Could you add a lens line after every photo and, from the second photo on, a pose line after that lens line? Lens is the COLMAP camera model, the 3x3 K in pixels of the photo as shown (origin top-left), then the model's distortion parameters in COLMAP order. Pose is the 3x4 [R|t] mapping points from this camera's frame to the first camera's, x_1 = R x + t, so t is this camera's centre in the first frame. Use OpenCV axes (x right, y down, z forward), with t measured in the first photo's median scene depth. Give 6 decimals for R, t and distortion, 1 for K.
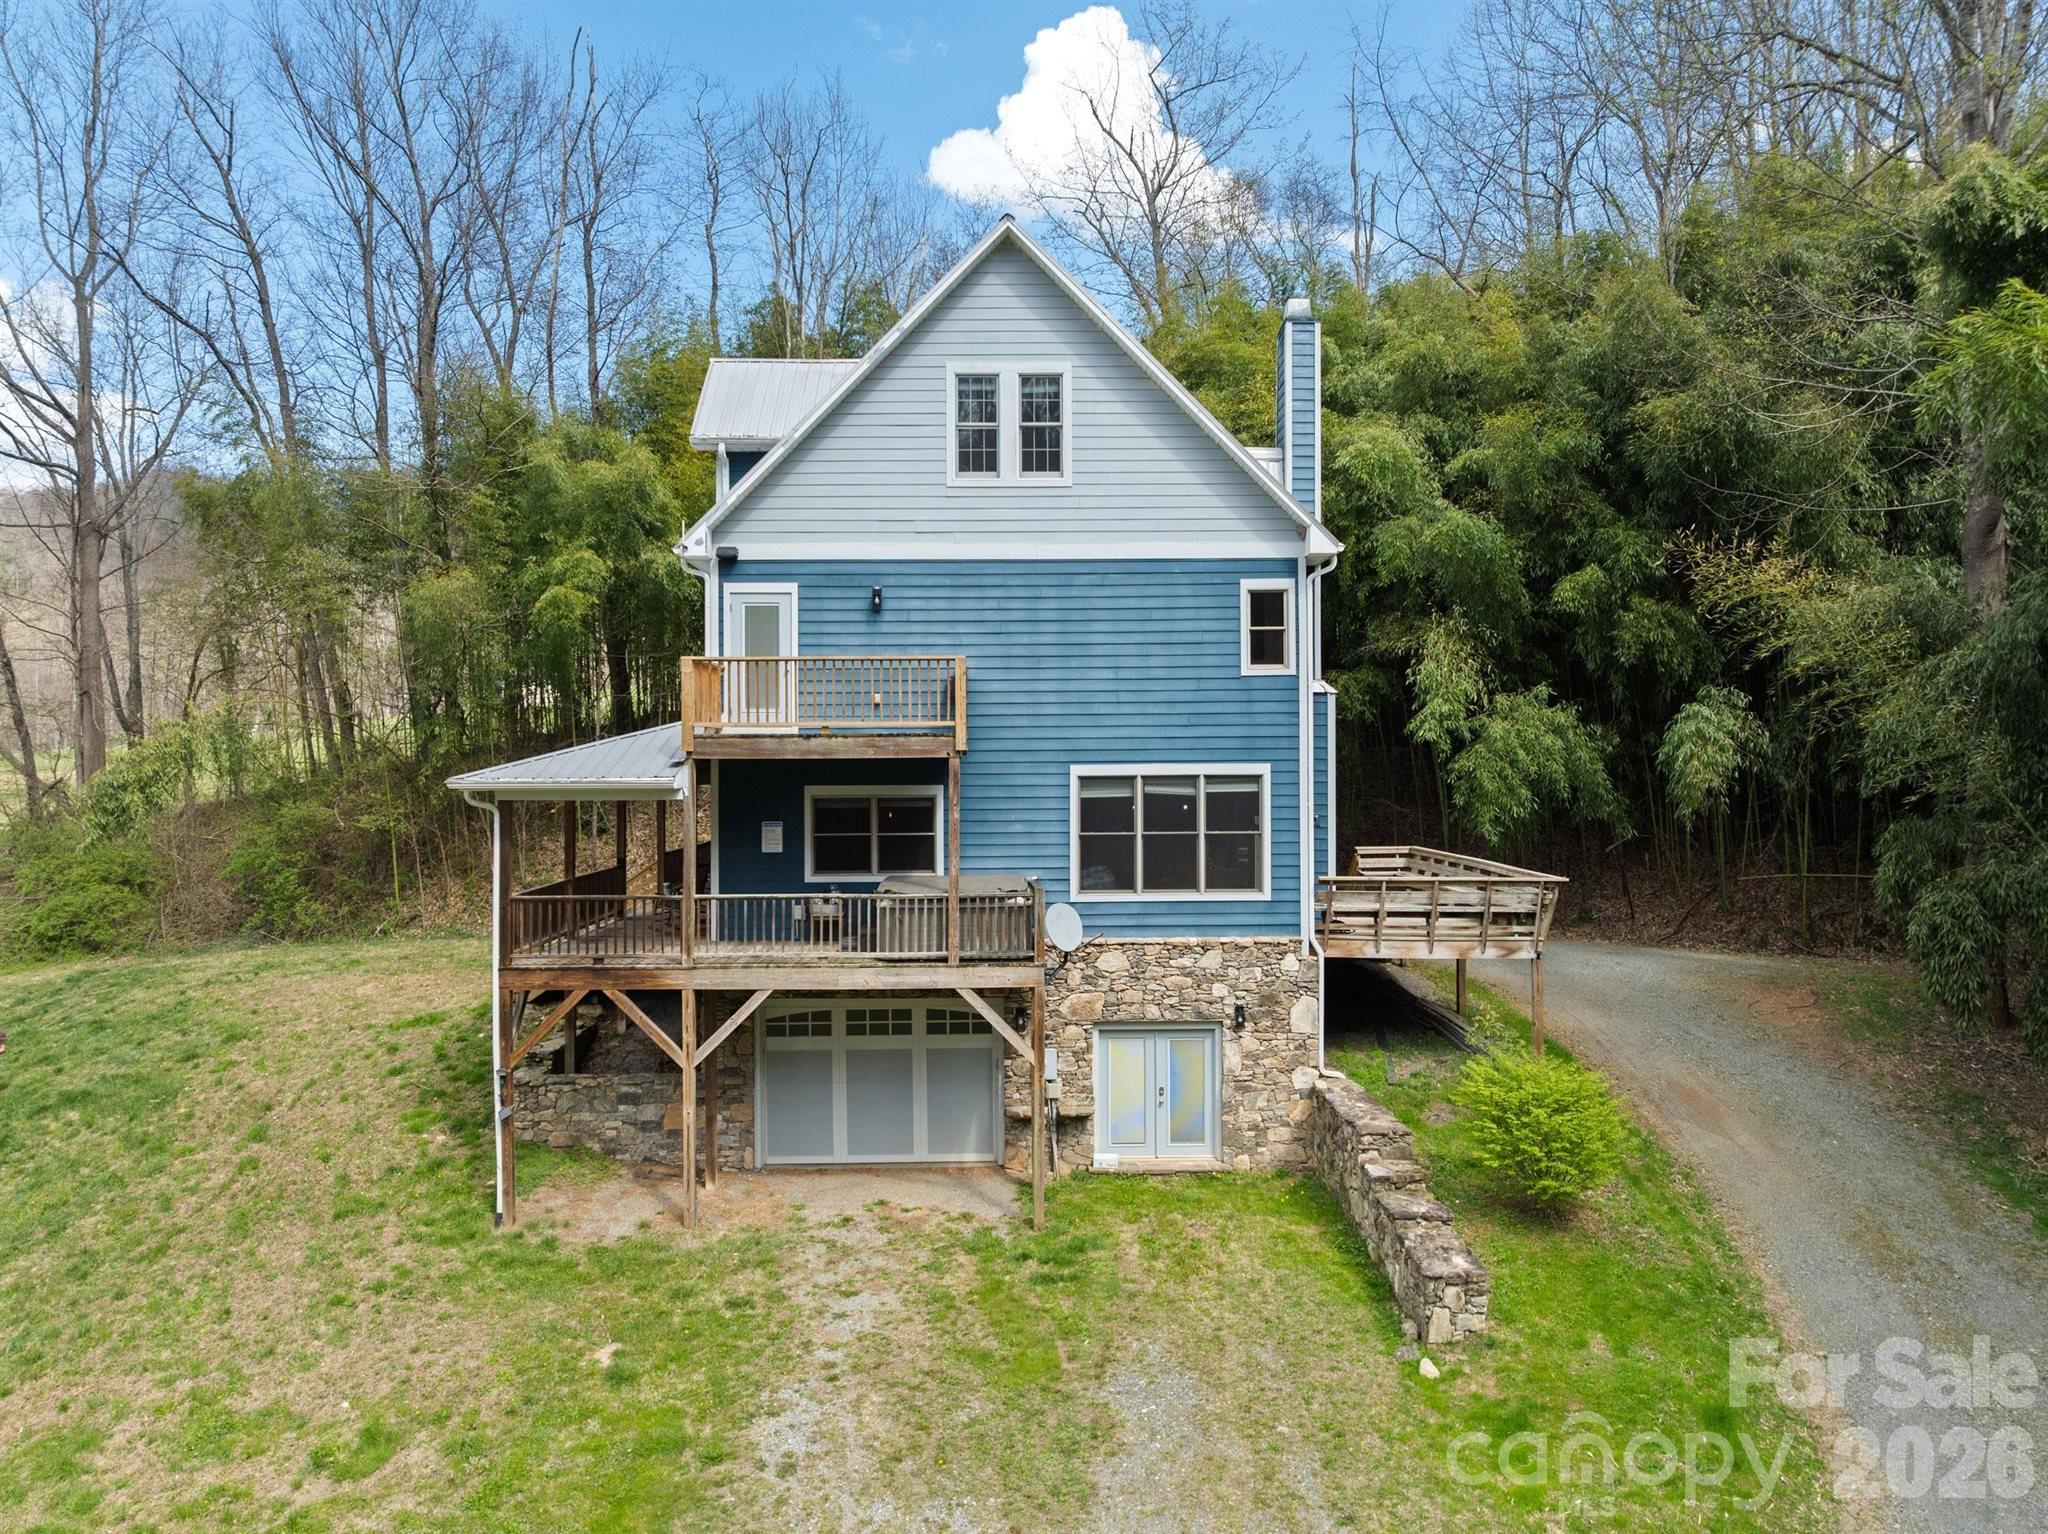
lens RADIAL K [[1468.0, 0, 1030.4], [0, 1468.0, 763.6], [0, 0, 1]] dist [-0.055332, 0.007147]
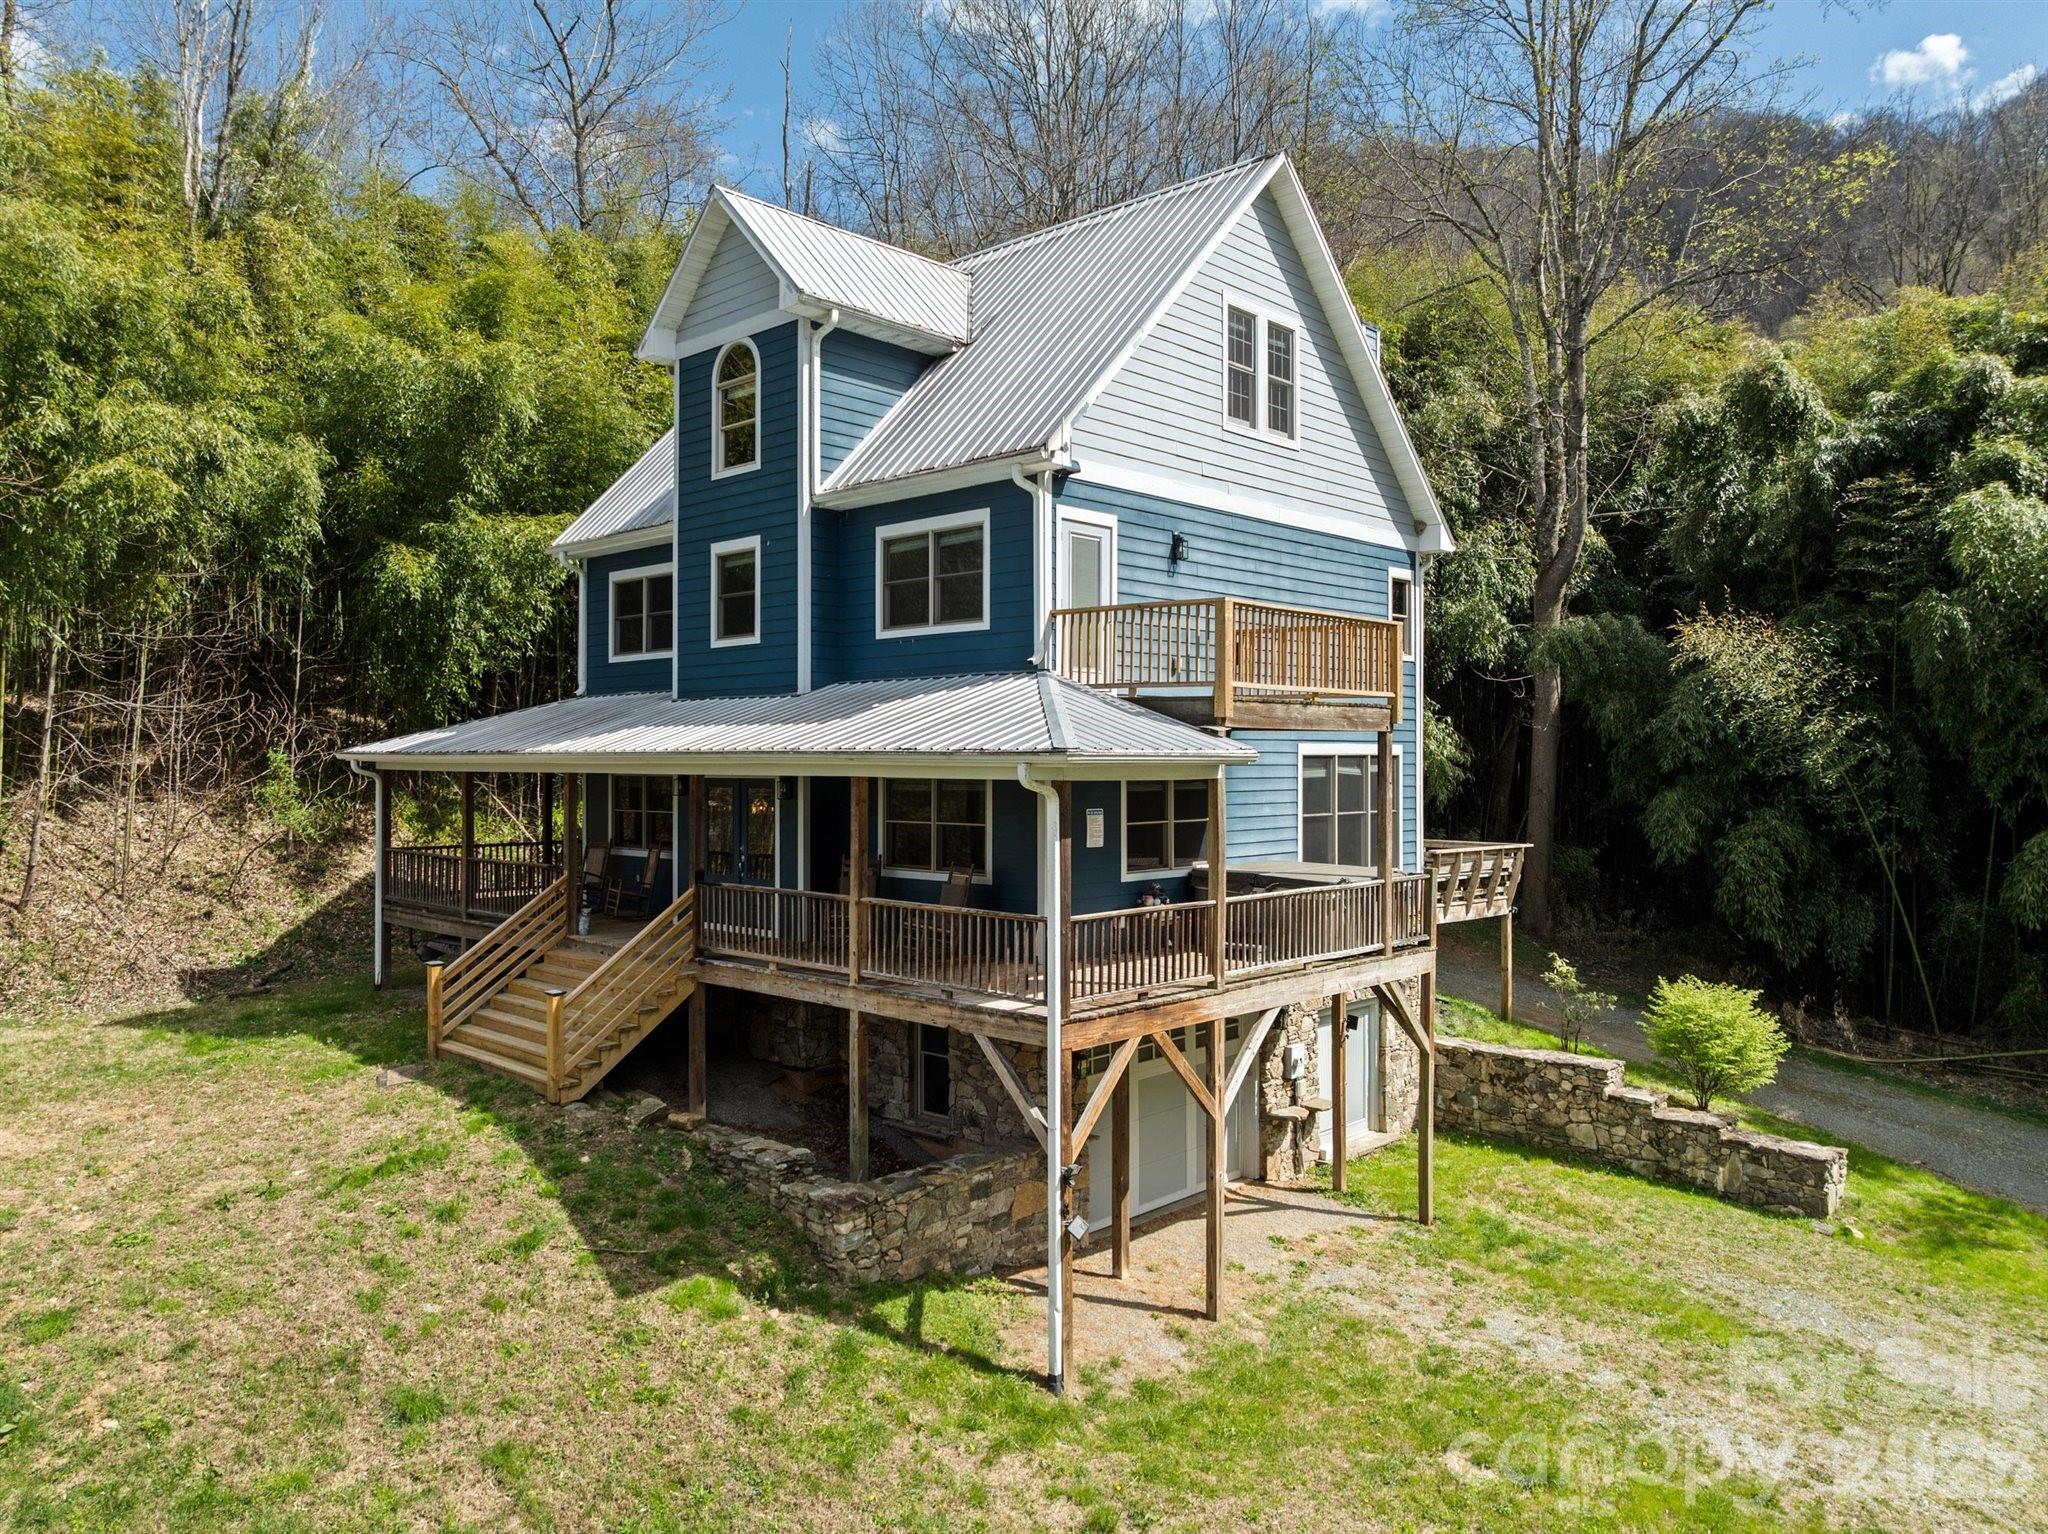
lens RADIAL K [[1468.0, 0, 1026.7], [0, 1468.0, 763.0], [0, 0, 1]] dist [-0.055332, 0.007147]
pose [[0.698262, 0.004191, 0.715830, -0.786749], [-0.003023, 0.999991, -0.002906, 0.017239], [-0.715836, -0.000135, 0.698269, 0.471048]]
